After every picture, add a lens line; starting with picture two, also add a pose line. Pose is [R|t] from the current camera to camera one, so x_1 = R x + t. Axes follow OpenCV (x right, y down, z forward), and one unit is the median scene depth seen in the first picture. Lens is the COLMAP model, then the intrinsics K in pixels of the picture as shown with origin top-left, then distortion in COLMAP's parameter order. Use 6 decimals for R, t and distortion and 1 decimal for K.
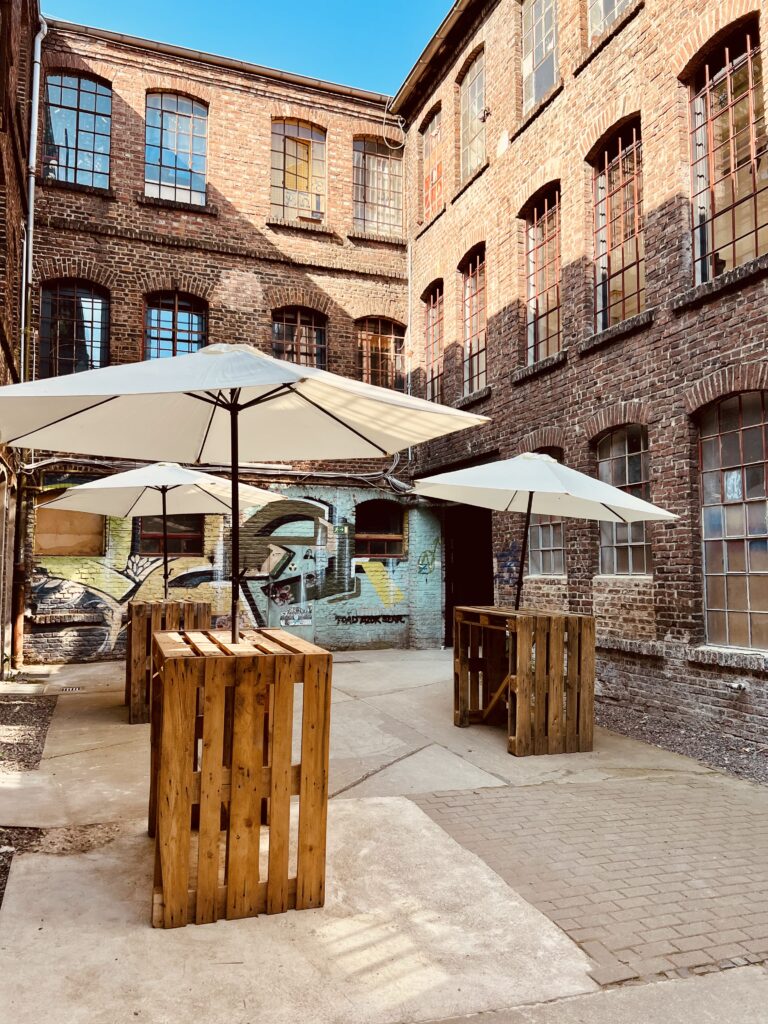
lens RADIAL K [[767.3, 0, 384.0], [0, 767.3, 512.0], [0, 0, 1]] dist [0.066193, -0.040967]
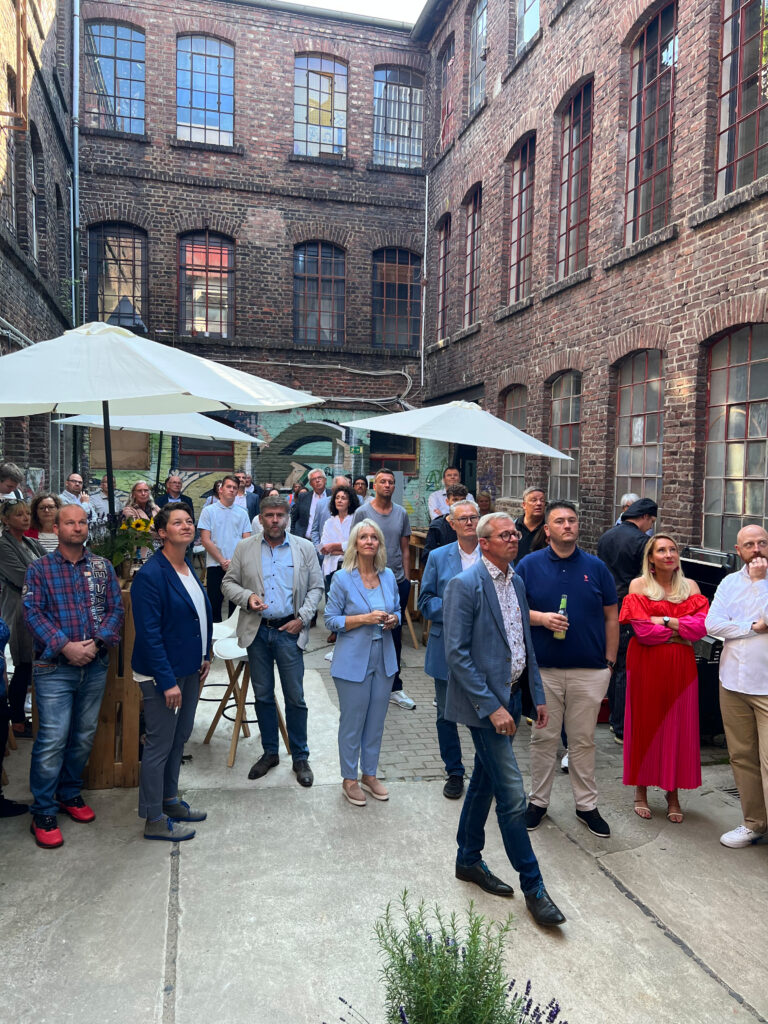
lens RADIAL K [[767.3, 0, 384.0], [0, 767.3, 512.0], [0, 0, 1]] dist [0.066193, -0.040967]
pose [[0.993840, 0.025314, -0.107895, 0.113232], [-0.011475, 0.991835, 0.127007, -0.031181], [0.110229, -0.124986, 0.986016, -0.110256]]
